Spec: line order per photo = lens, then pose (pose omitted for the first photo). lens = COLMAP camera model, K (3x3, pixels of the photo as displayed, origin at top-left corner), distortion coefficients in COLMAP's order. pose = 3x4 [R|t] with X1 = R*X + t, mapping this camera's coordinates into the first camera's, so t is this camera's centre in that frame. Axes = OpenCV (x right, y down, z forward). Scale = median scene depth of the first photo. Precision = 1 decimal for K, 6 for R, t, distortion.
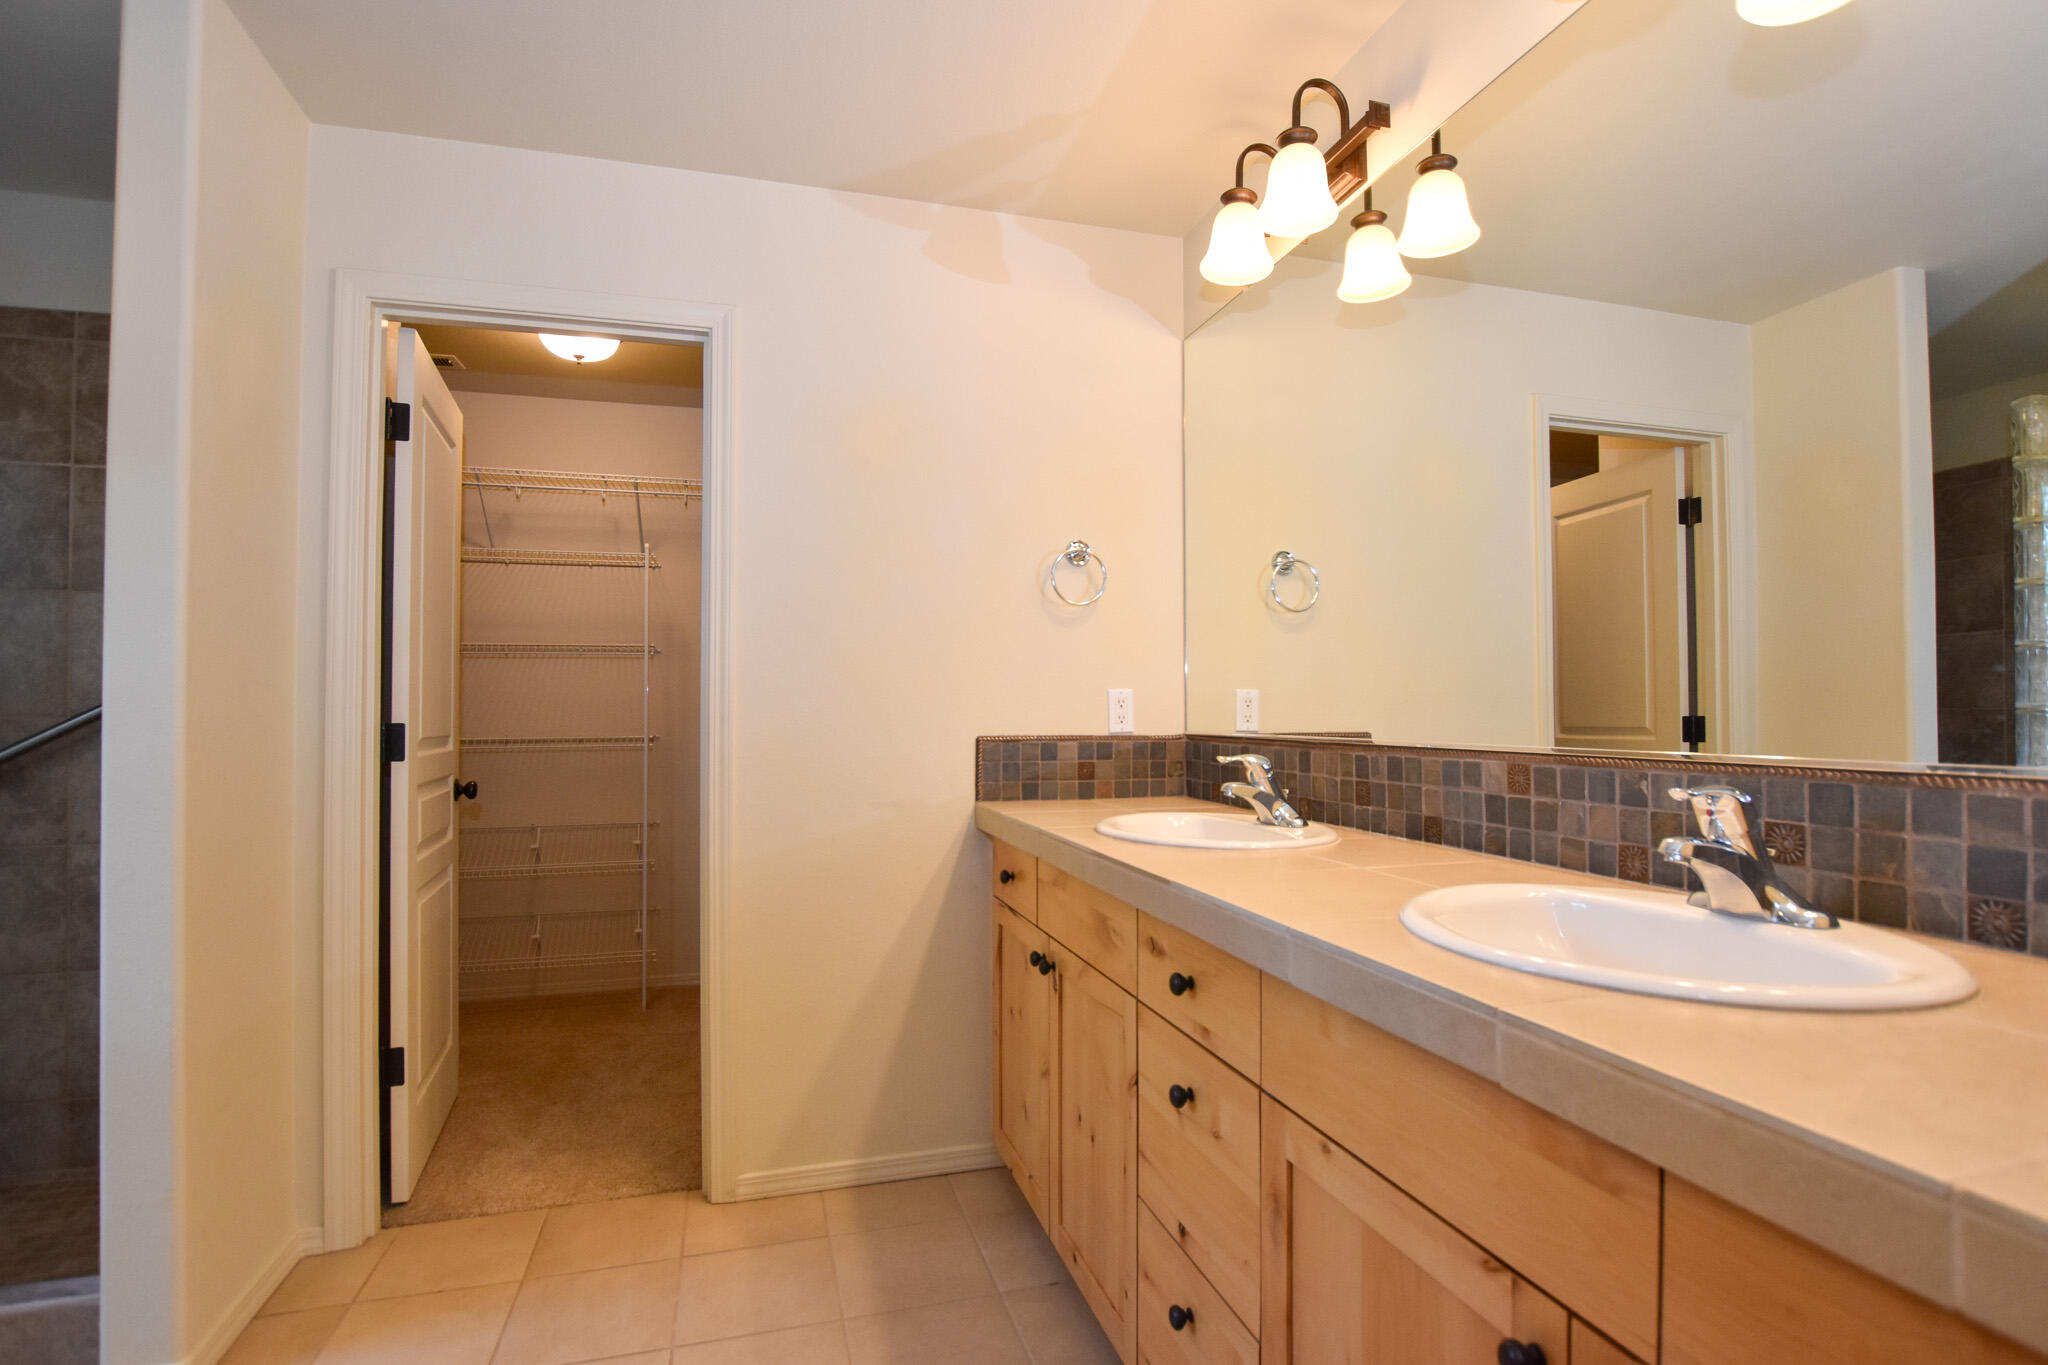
lens RADIAL K [[1009.0, 0, 1047.3], [0, 1009.0, 690.3], [0, 0, 1]] dist [-0.025888, 0.000151]
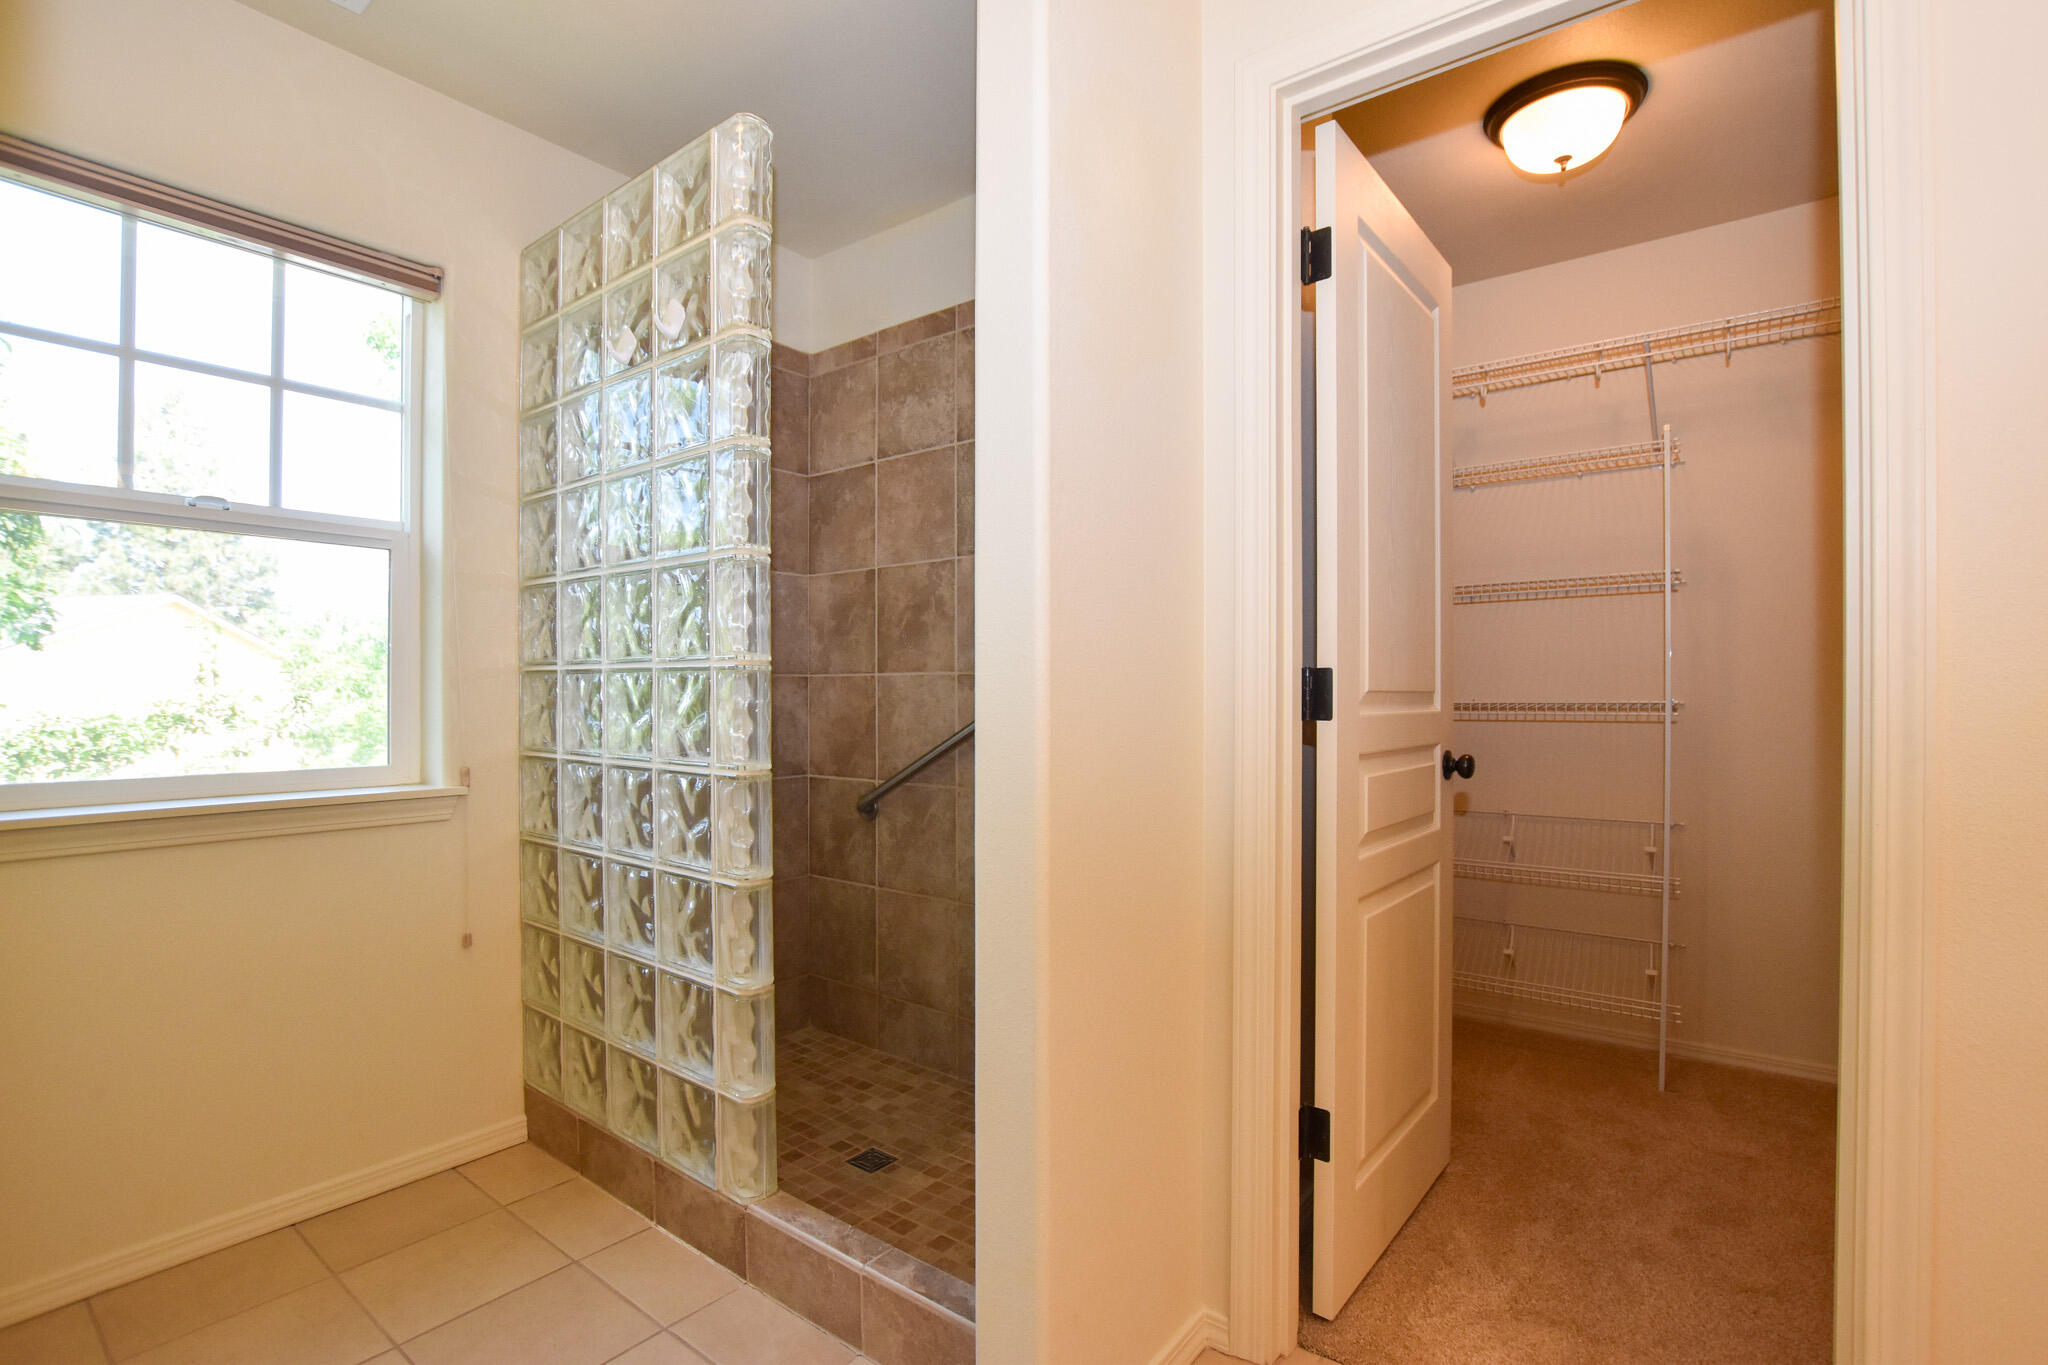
lens RADIAL K [[951.8, 0, 1023.1], [0, 951.8, 697.2], [0, 0, 1]] dist [-0.029943, 0.002226]
pose [[0.587113, 0.005173, -0.809489, -0.189613], [0.015904, 0.999713, 0.017923, 0.033080], [0.809349, -0.023397, 0.586862, 0.360287]]
